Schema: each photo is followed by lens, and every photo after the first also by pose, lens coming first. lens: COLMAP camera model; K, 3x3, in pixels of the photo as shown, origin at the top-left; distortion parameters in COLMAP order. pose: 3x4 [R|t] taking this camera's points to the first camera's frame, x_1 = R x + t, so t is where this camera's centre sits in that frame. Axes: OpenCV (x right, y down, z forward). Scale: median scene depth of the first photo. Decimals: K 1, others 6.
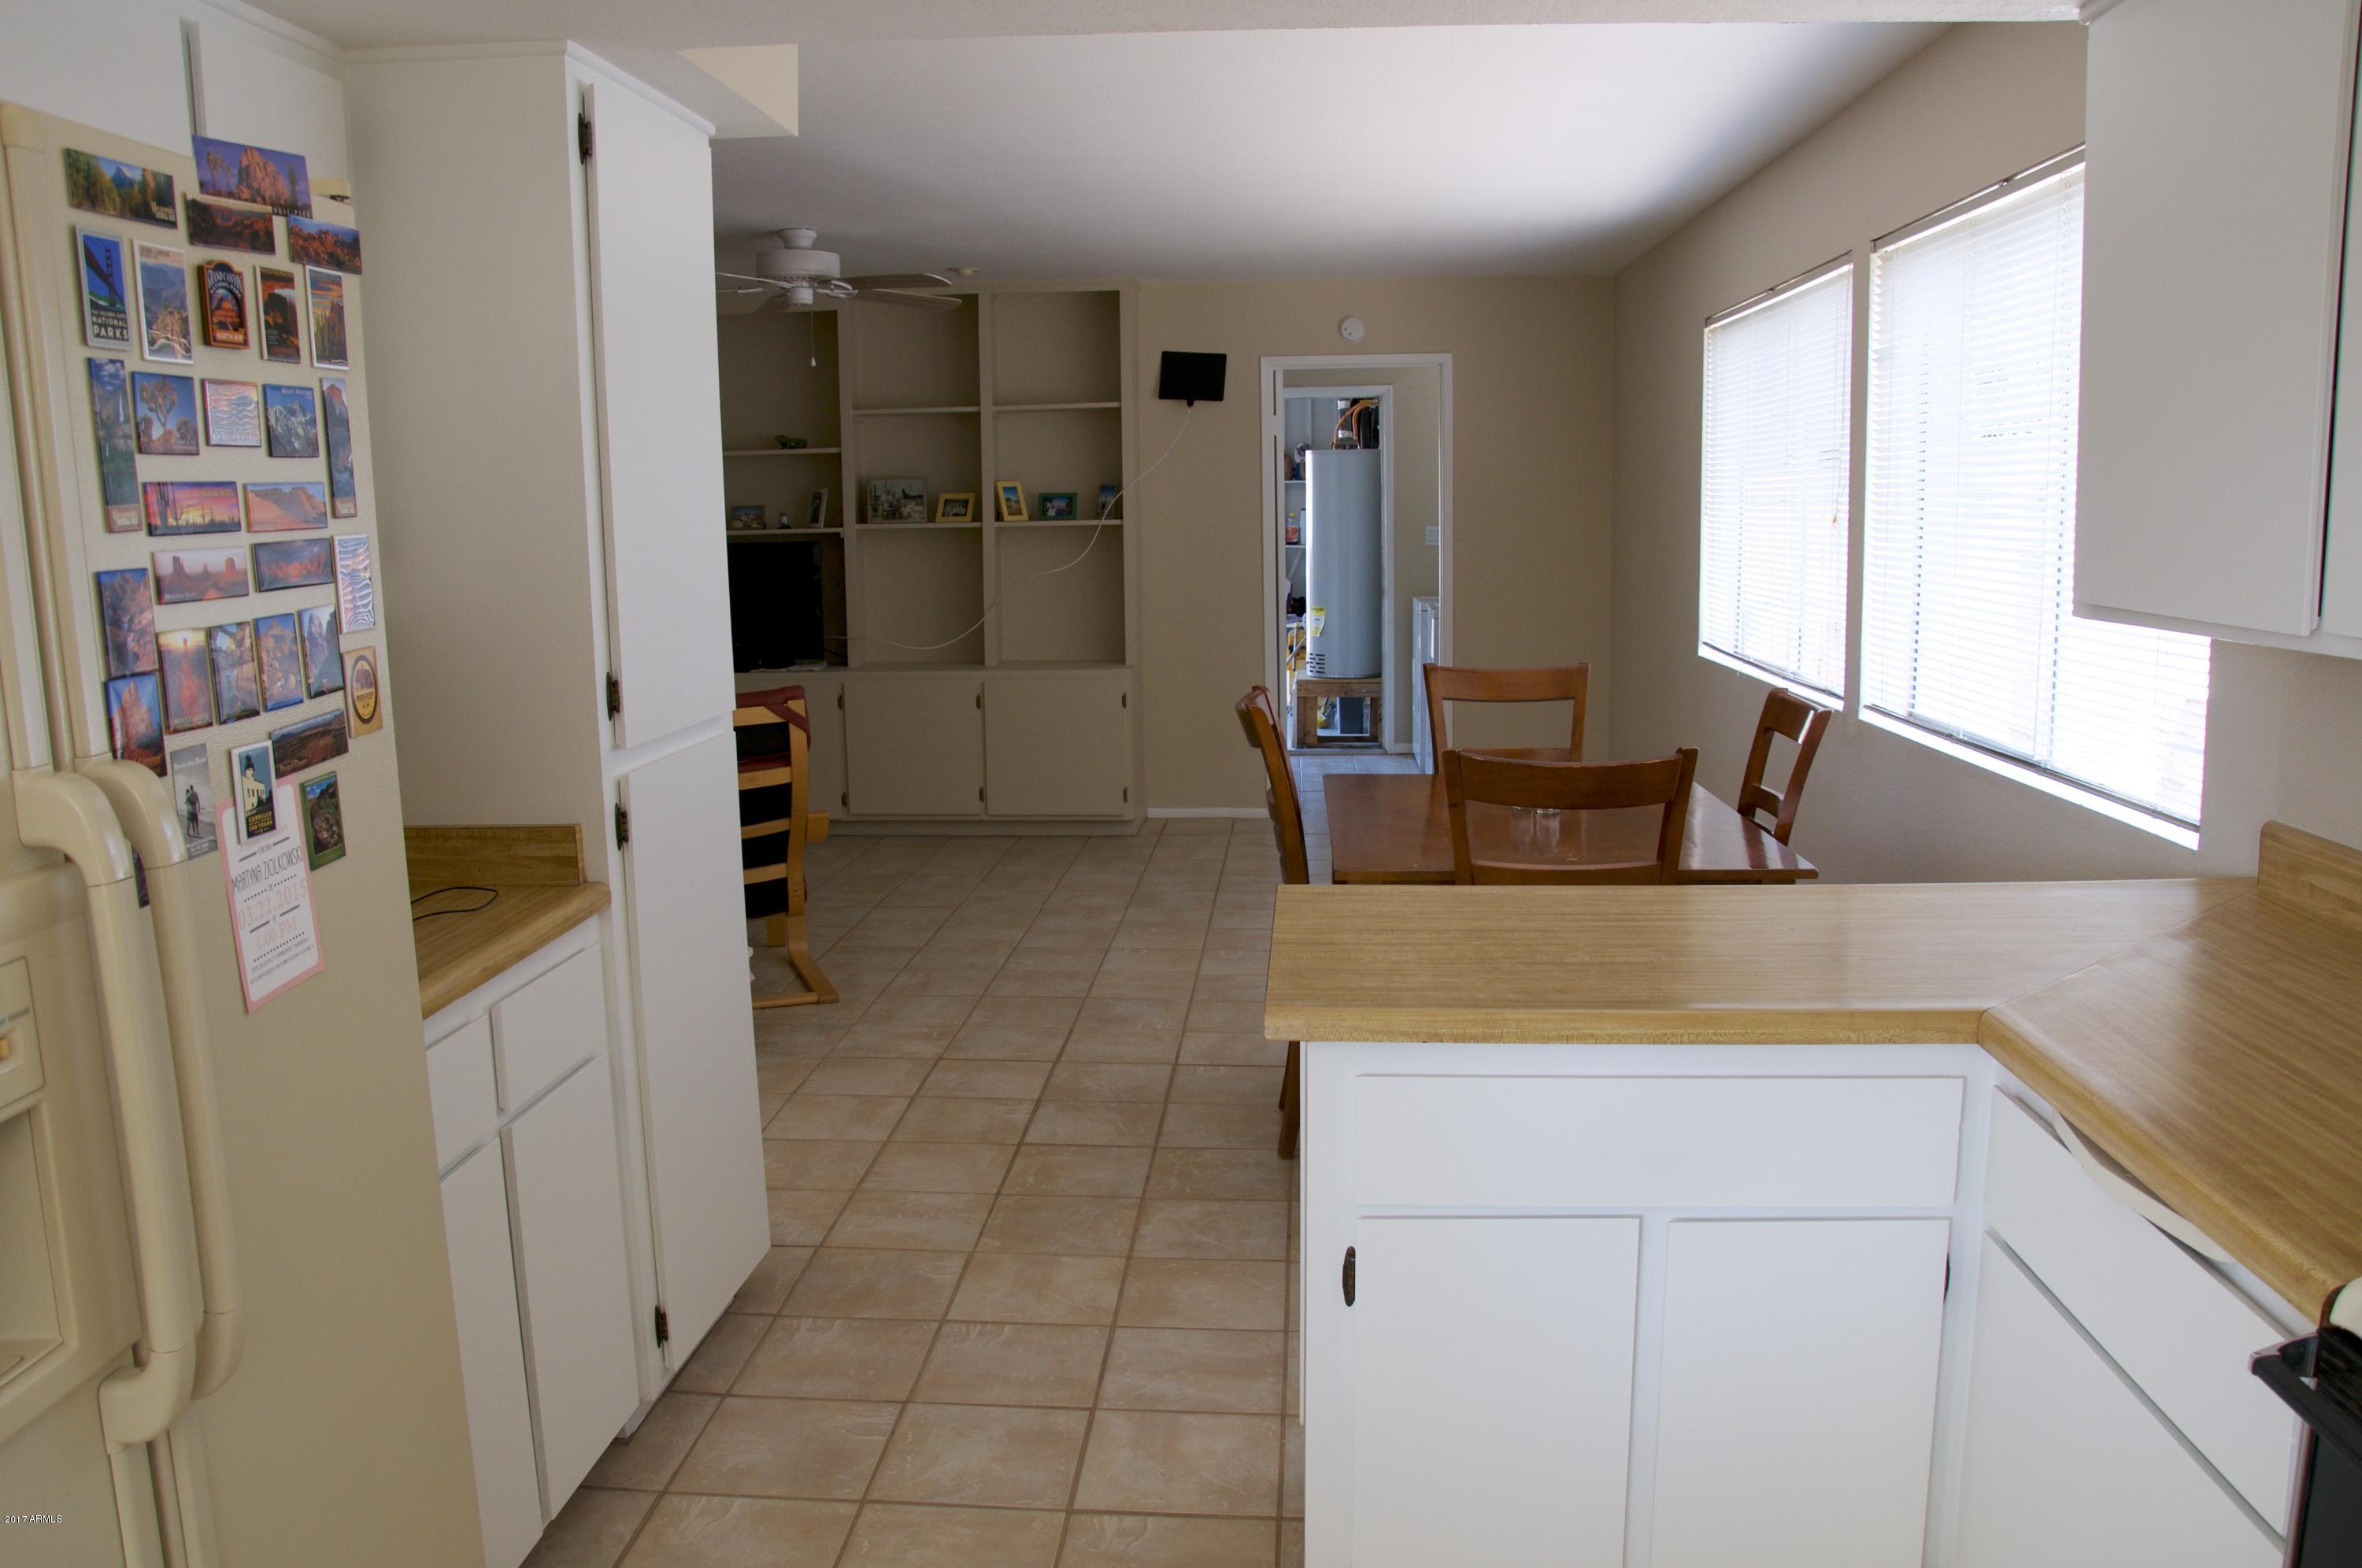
lens RADIAL K [[1820.8, 0, 1163.4], [0, 1820.8, 792.1], [0, 0, 1]] dist [-0.161442, 0.120420]
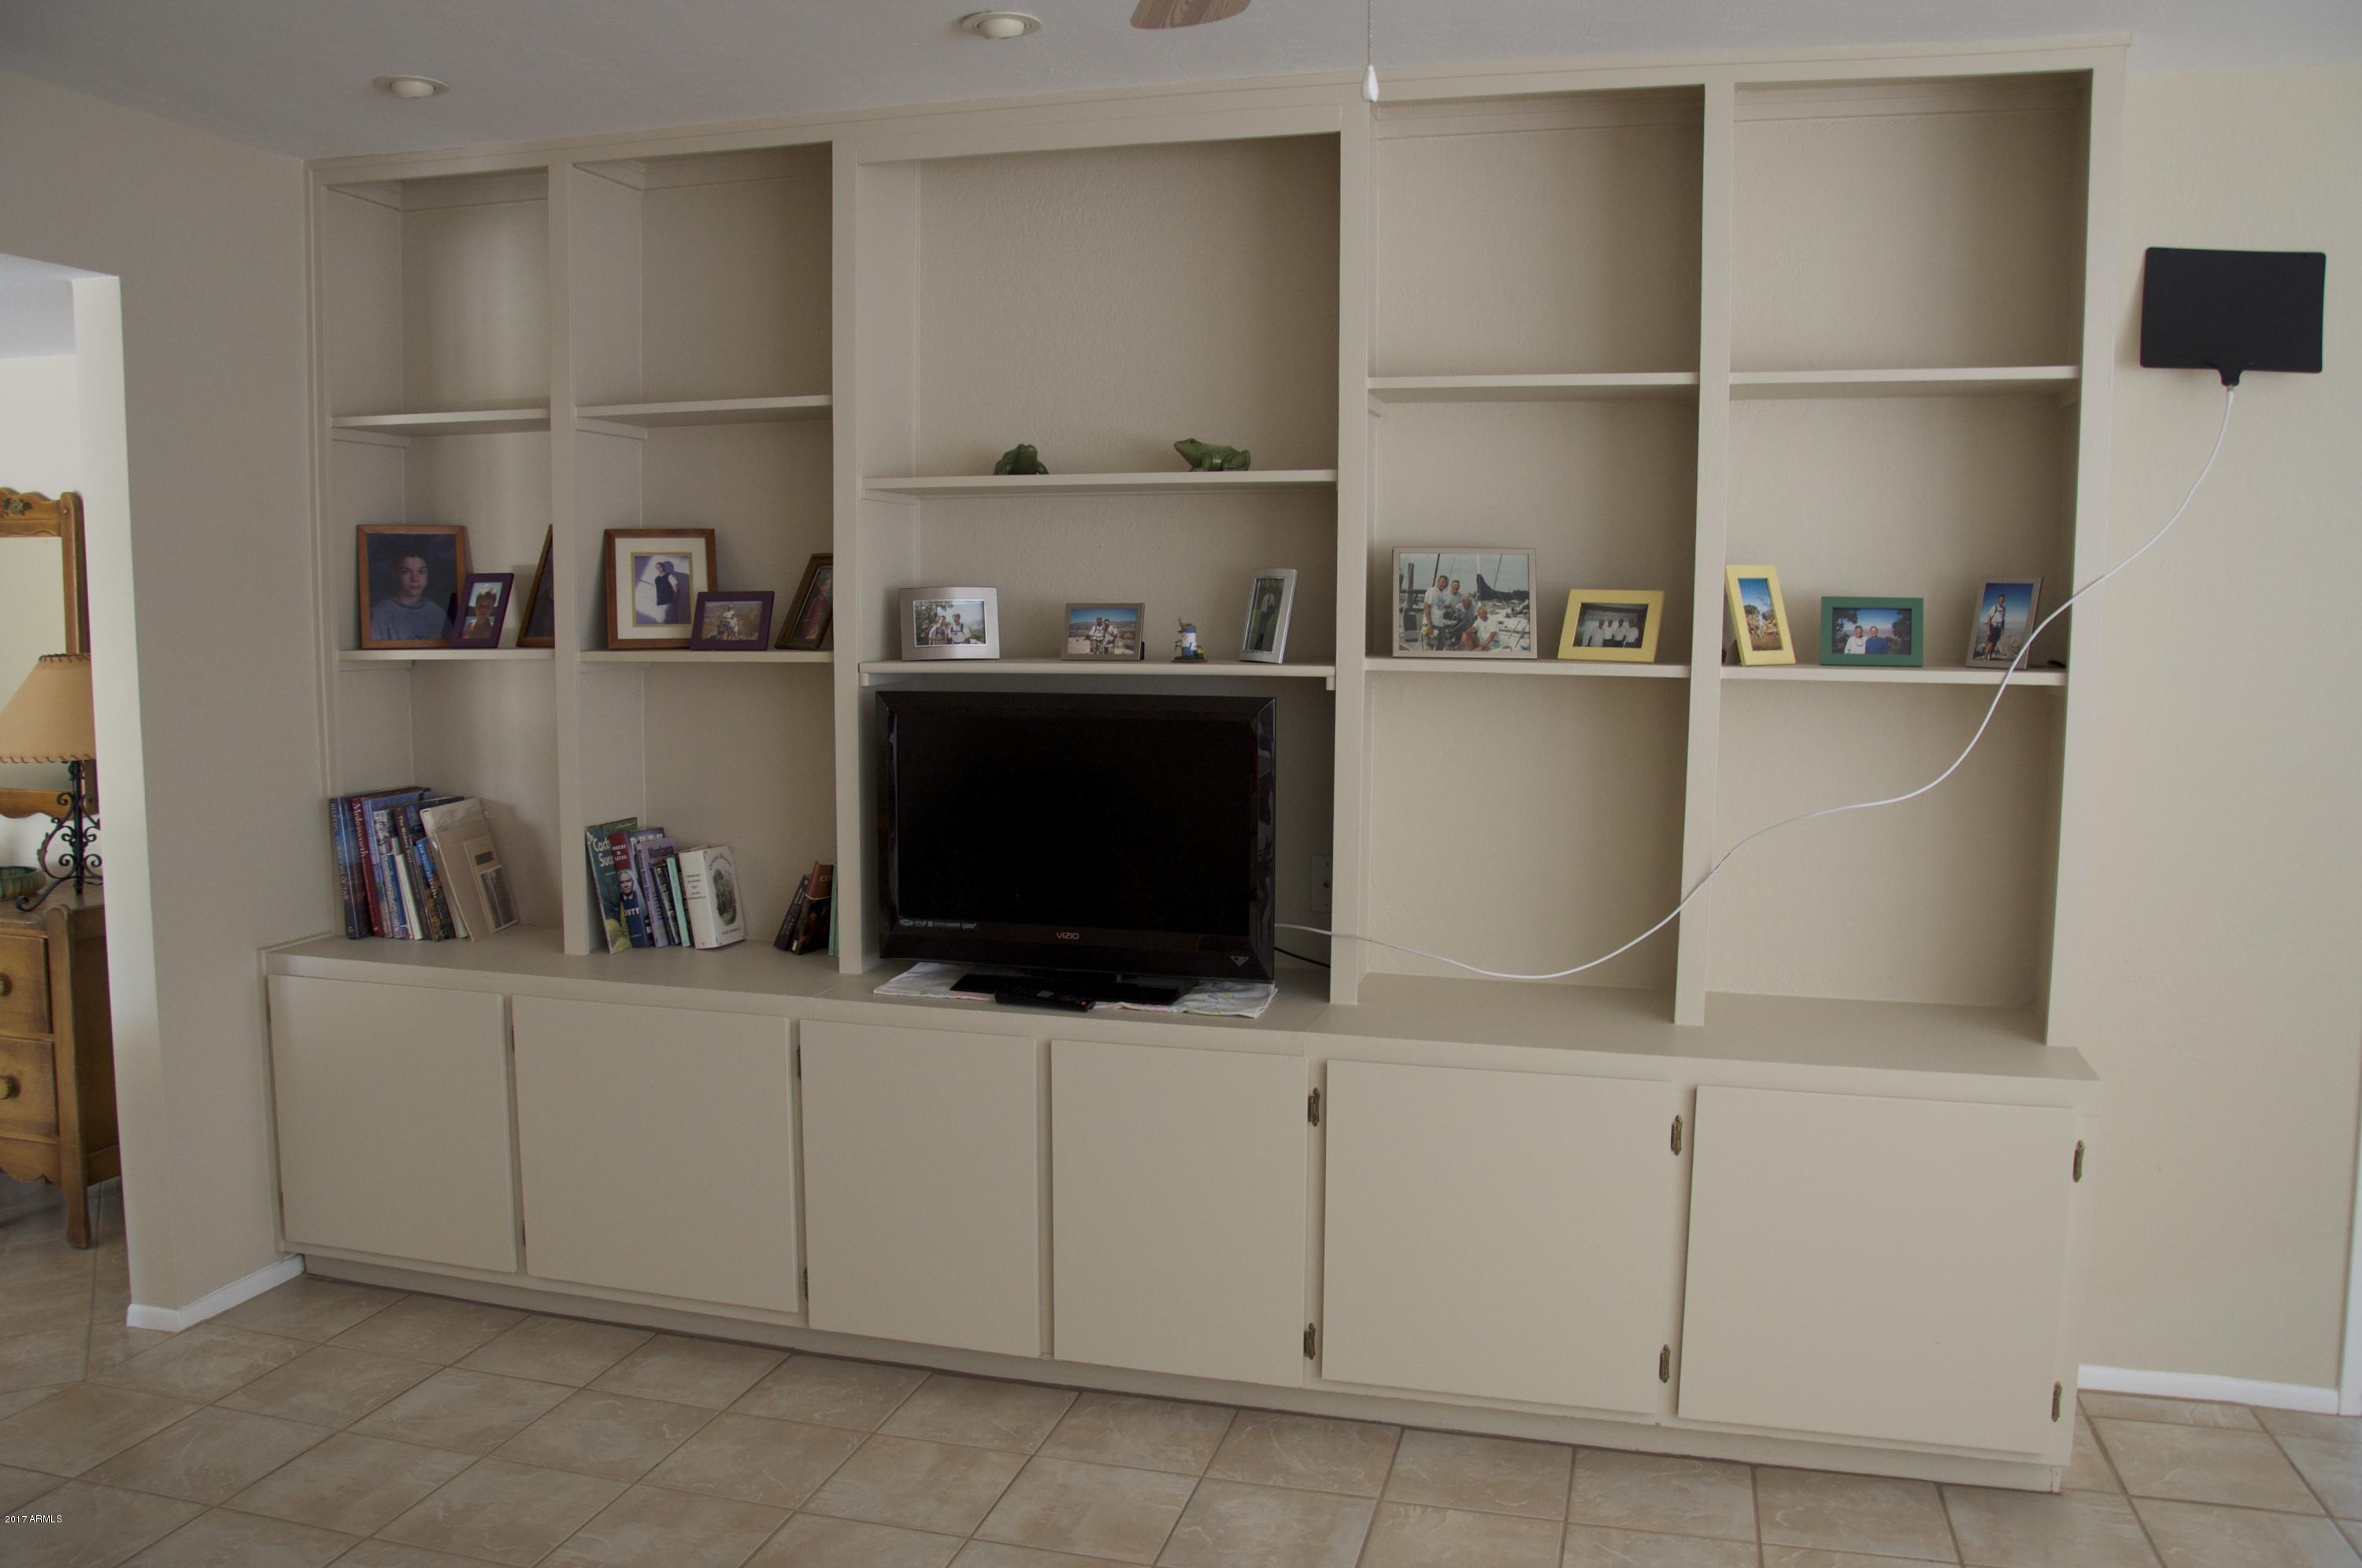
lens RADIAL K [[1820.8, 0, 1163.4], [0, 1820.8, 792.1], [0, 0, 1]] dist [-0.161442, 0.120420]
pose [[0.982680, 0.038177, -0.181336, -0.139412], [-0.045259, 0.998359, -0.035078, -0.101607], [0.179700, 0.042678, 0.982795, 0.589804]]
